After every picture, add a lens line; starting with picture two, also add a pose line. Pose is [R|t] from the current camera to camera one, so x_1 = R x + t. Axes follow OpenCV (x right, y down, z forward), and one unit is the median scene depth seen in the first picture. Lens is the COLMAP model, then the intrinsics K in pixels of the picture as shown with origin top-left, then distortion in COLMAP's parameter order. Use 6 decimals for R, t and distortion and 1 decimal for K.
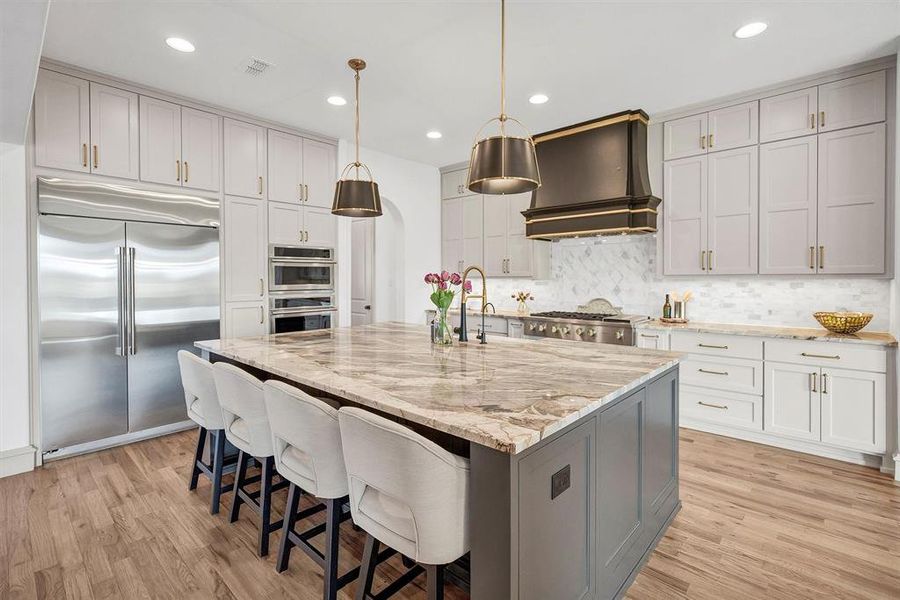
lens RADIAL K [[415.7, 0, 451.5], [0, 415.7, 286.5], [0, 0, 1]] dist [0.001792, 0.000155]
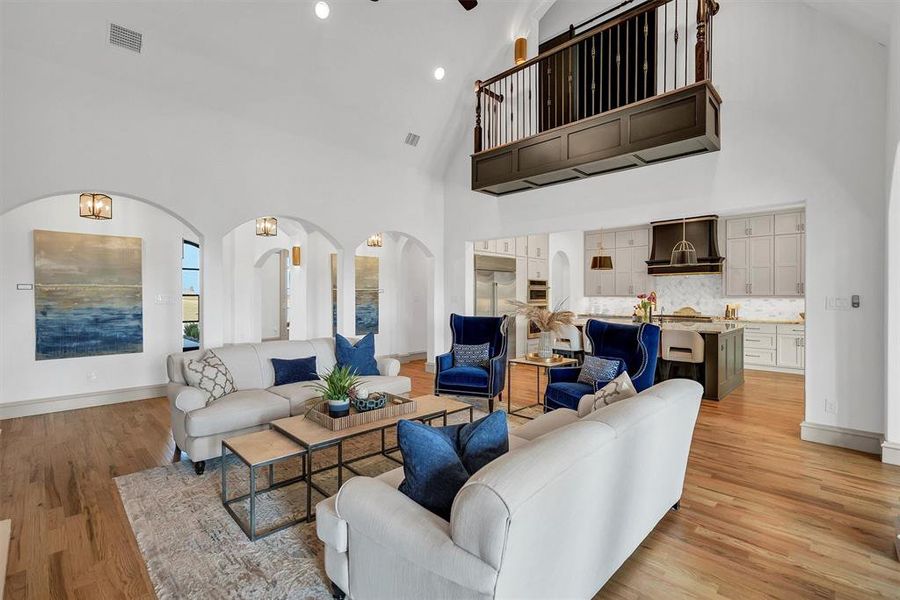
lens RADIAL K [[409.8, 0, 450.0], [0, 409.8, 300.0], [0, 0, 1]] dist [-0.001654, -0.000203]
pose [[0.999121, 0.005741, -0.041517, -0.733945], [-0.006109, 0.999943, -0.008726, 0.020190], [0.041464, 0.008972, 0.999100, -1.022901]]
